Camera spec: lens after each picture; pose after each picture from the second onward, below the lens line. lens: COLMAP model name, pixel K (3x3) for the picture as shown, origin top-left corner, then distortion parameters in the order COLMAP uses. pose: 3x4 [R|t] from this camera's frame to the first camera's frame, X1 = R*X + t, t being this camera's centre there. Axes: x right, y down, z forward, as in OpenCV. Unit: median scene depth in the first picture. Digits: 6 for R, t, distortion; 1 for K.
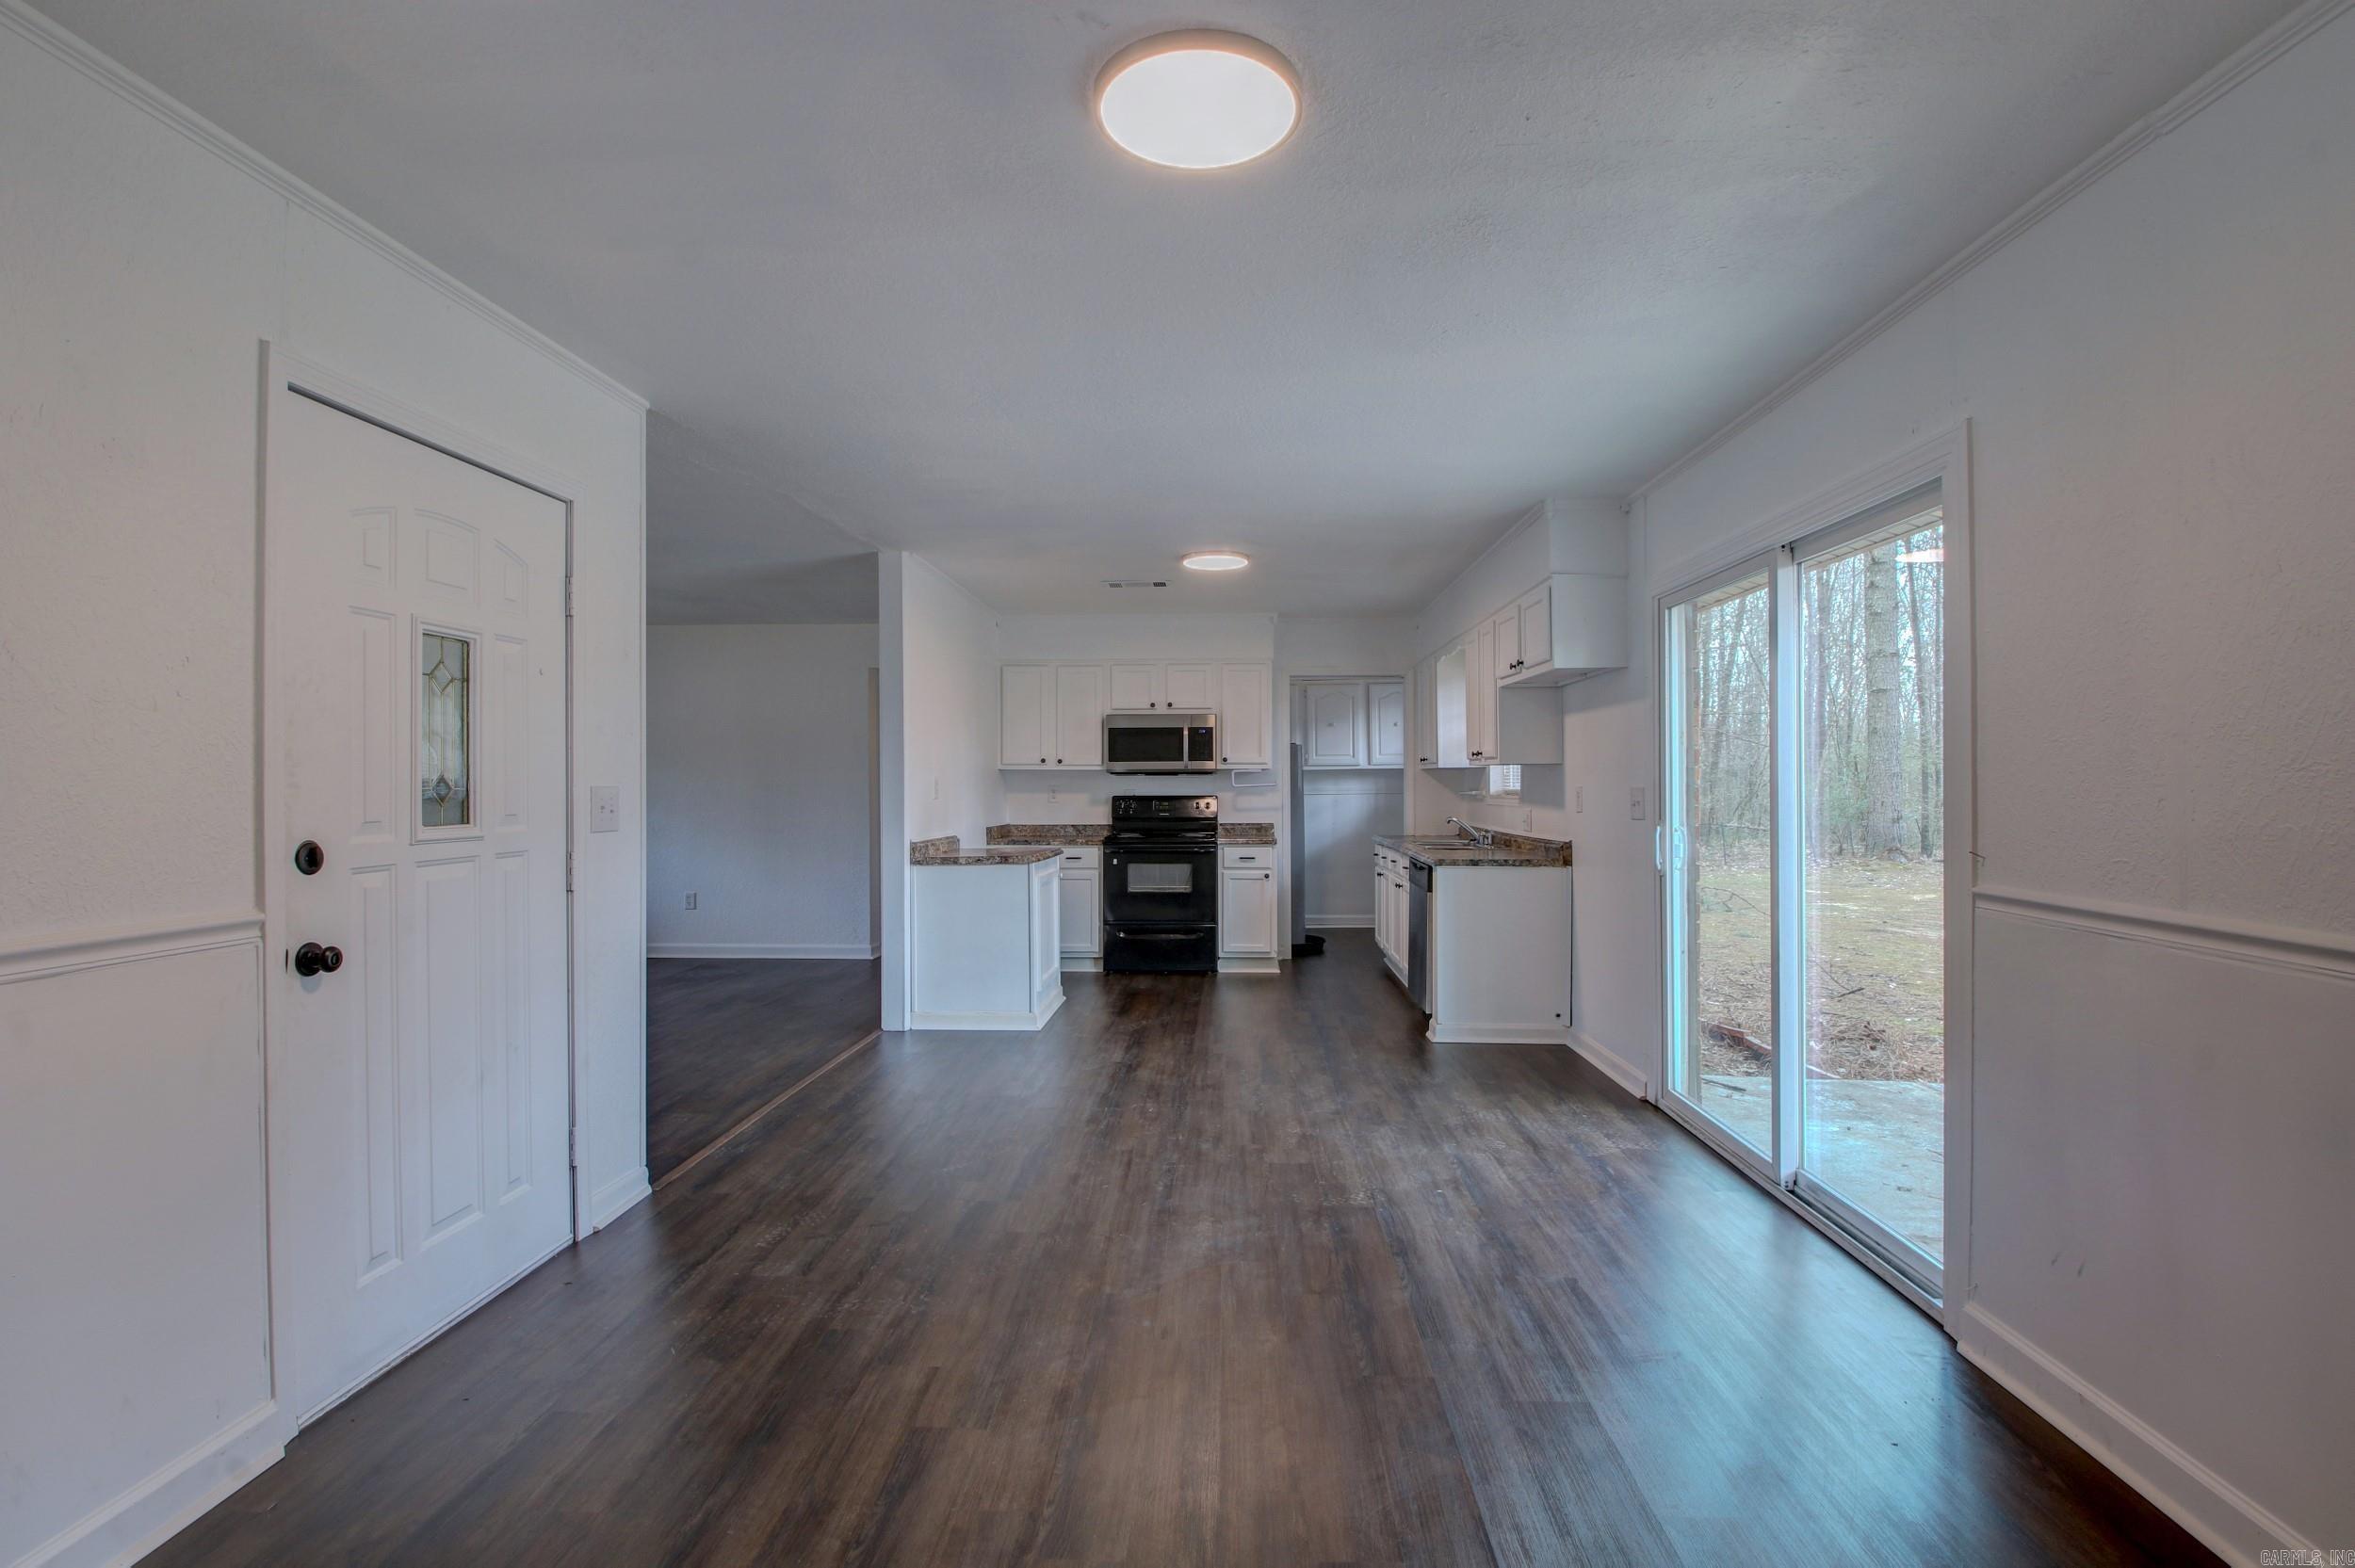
lens RADIAL K [[1093.2, 0, 1195.2], [0, 1093.2, 770.7], [0, 0, 1]] dist [-0.002366, -0.006193]
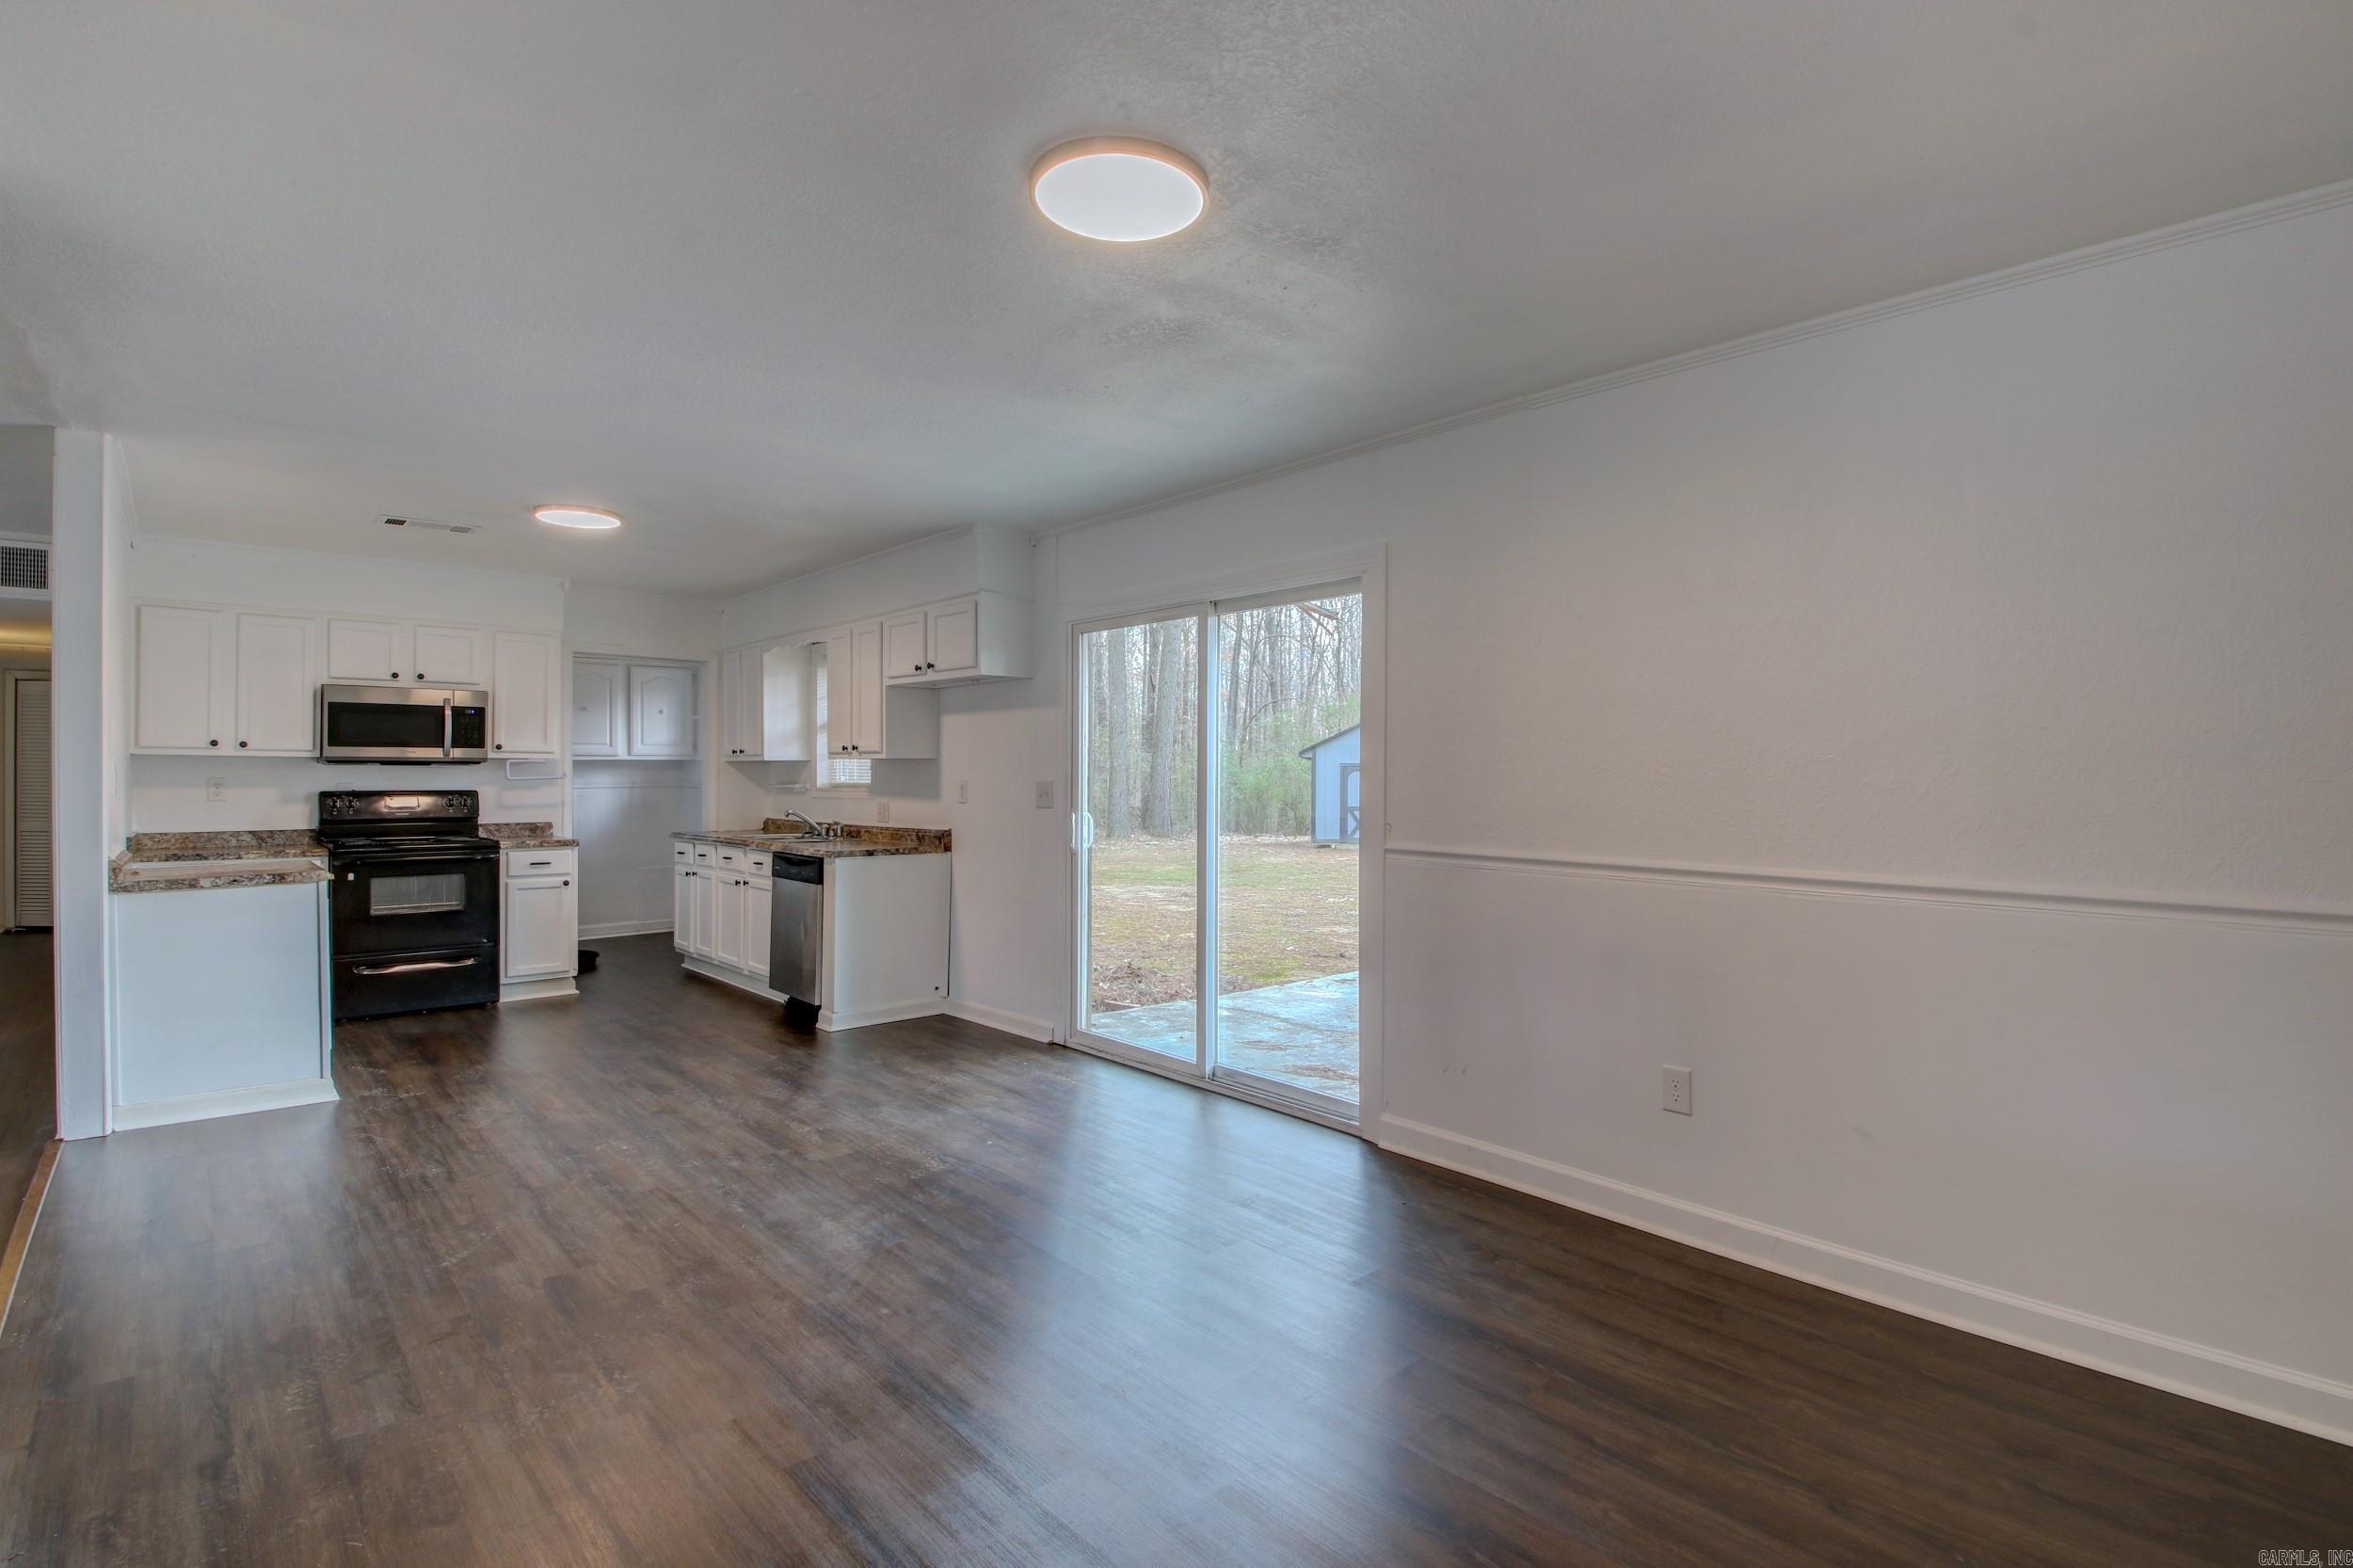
lens RADIAL K [[1092.5, 0, 1208.5], [0, 1092.5, 772.6], [0, 0, 1]] dist [-0.002366, -0.006193]
pose [[0.698873, 0.006509, 0.715216, -0.260445], [-0.012128, 0.999923, 0.002751, 0.000755], [-0.715143, -0.010597, 0.698898, 0.040438]]
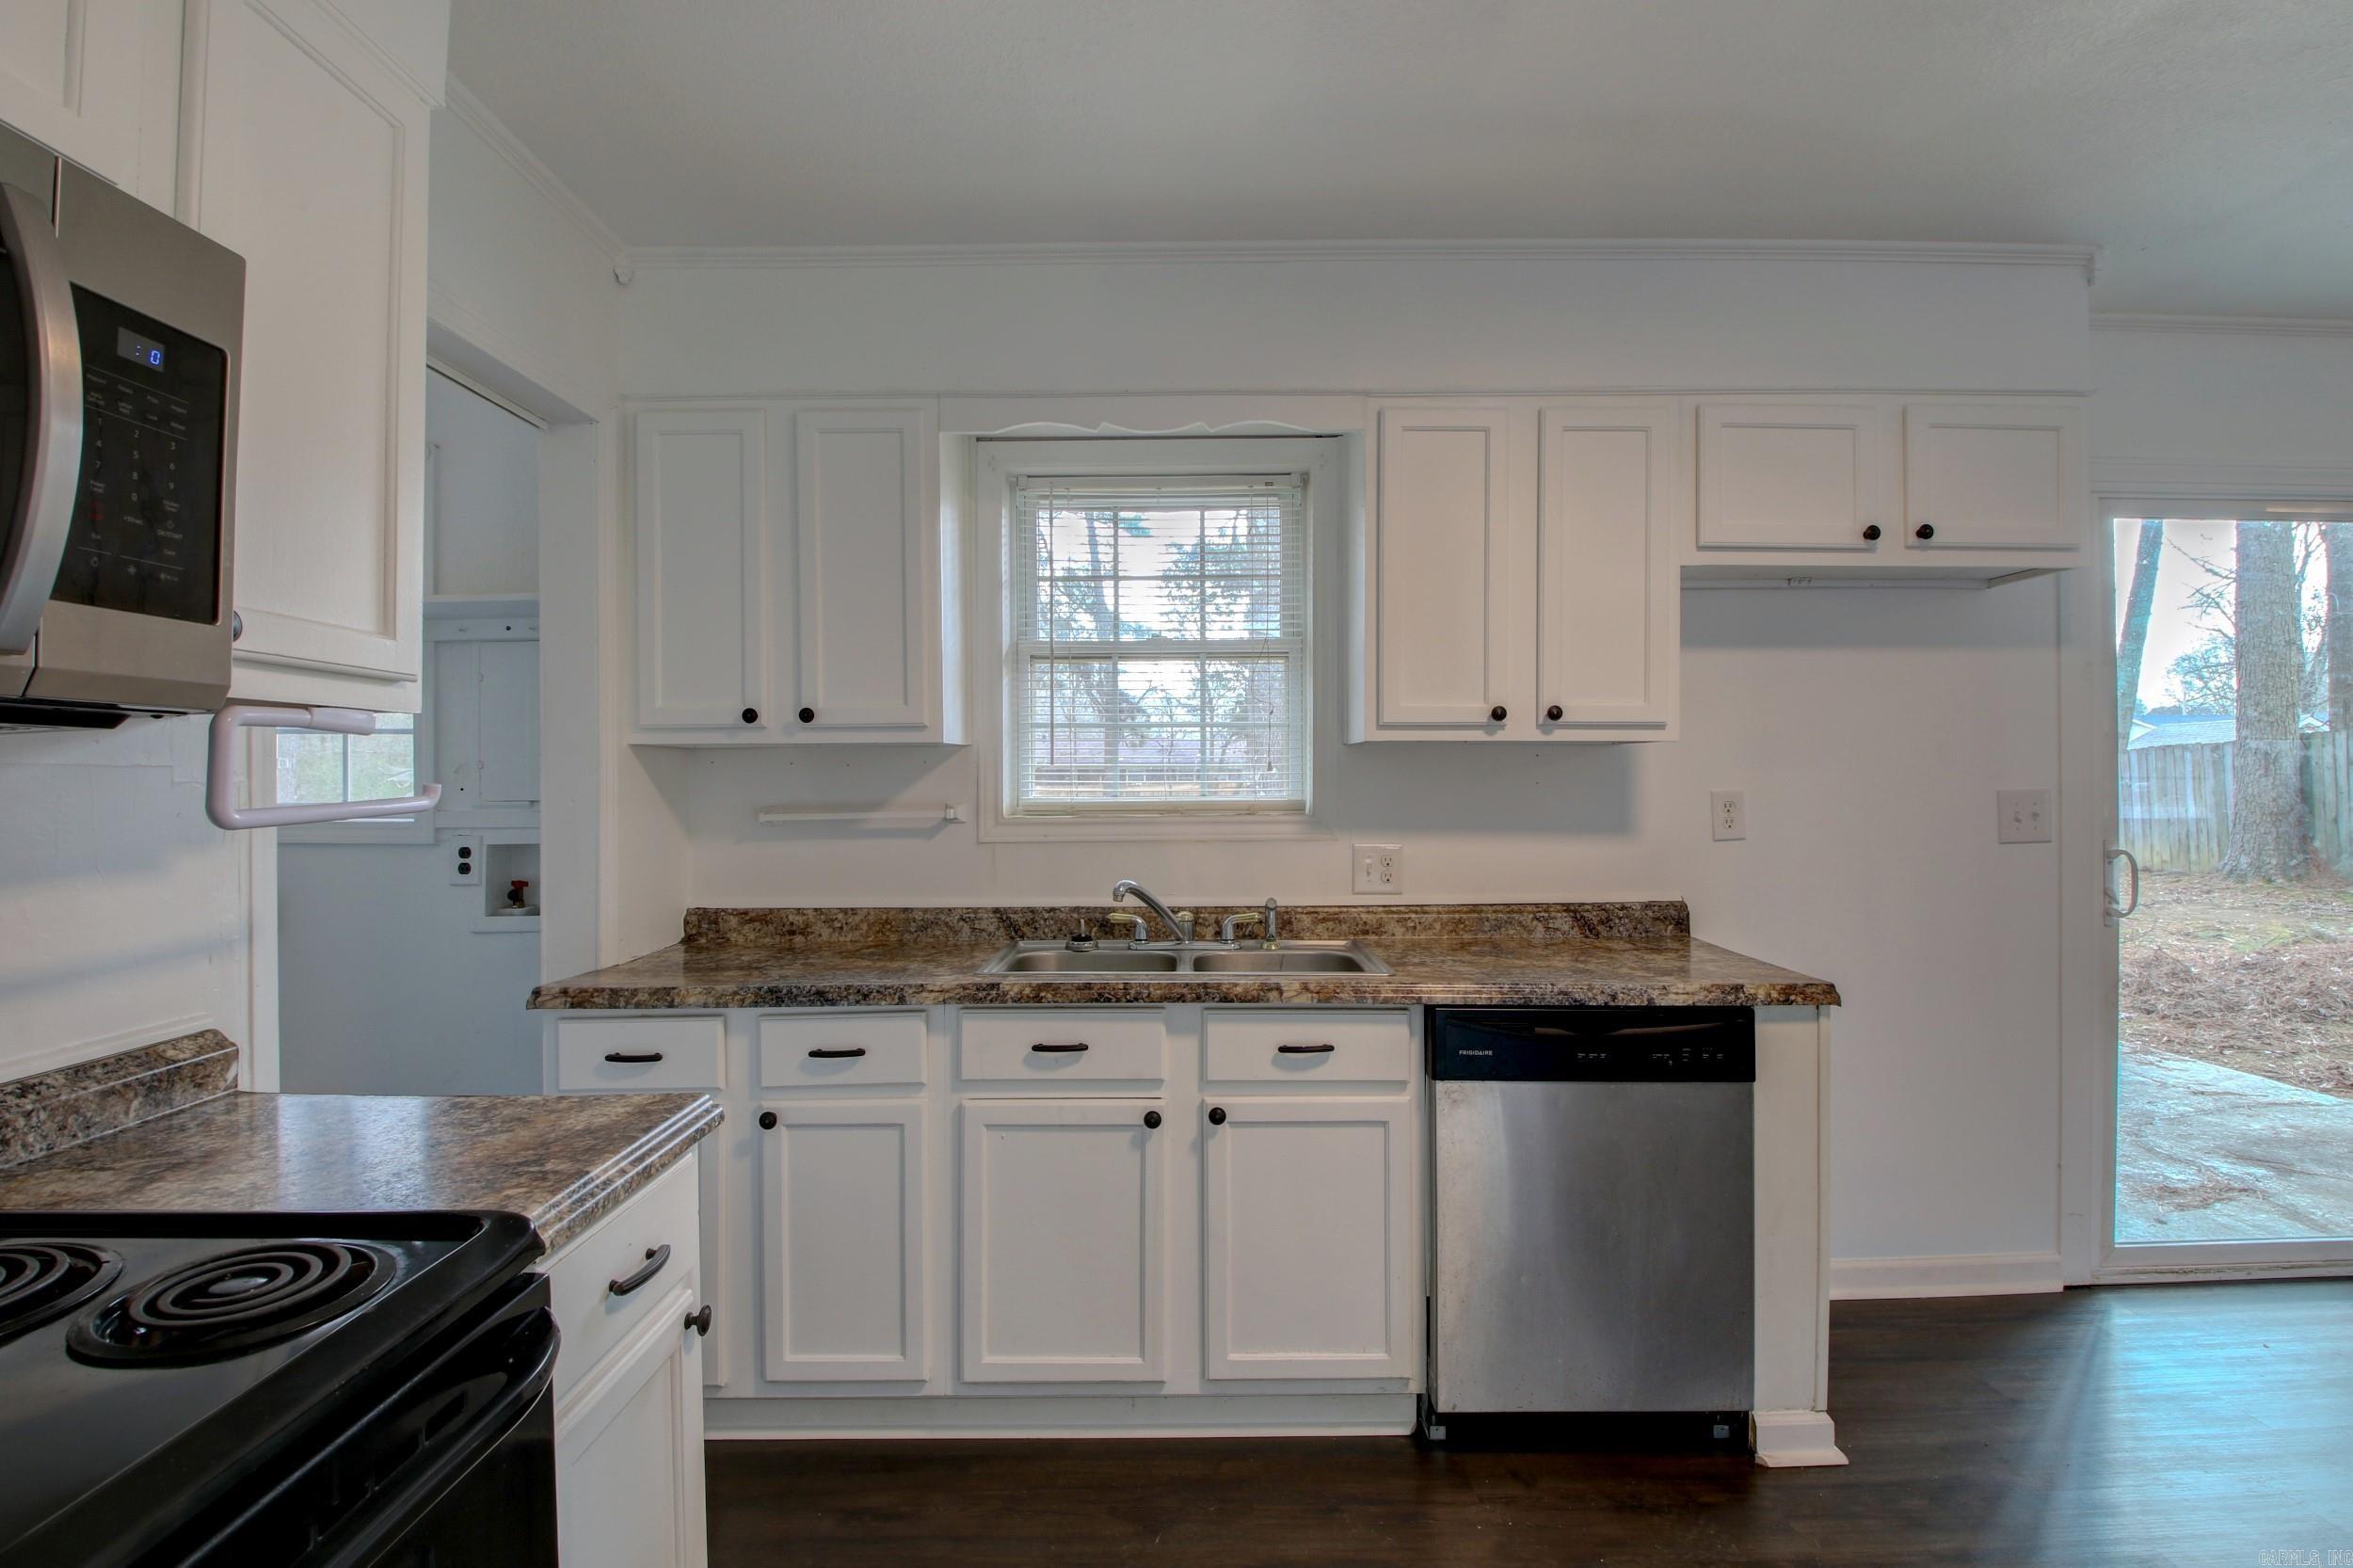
lens RADIAL K [[1092.5, 0, 1216.3], [0, 1092.5, 771.9], [0, 0, 1]] dist [-0.002366, -0.006193]
pose [[-0.051655, 0.001509, 0.998664, -0.150547], [-0.007418, 0.999971, -0.001895, 0.008003], [-0.998637, -0.007506, -0.051643, 1.222374]]
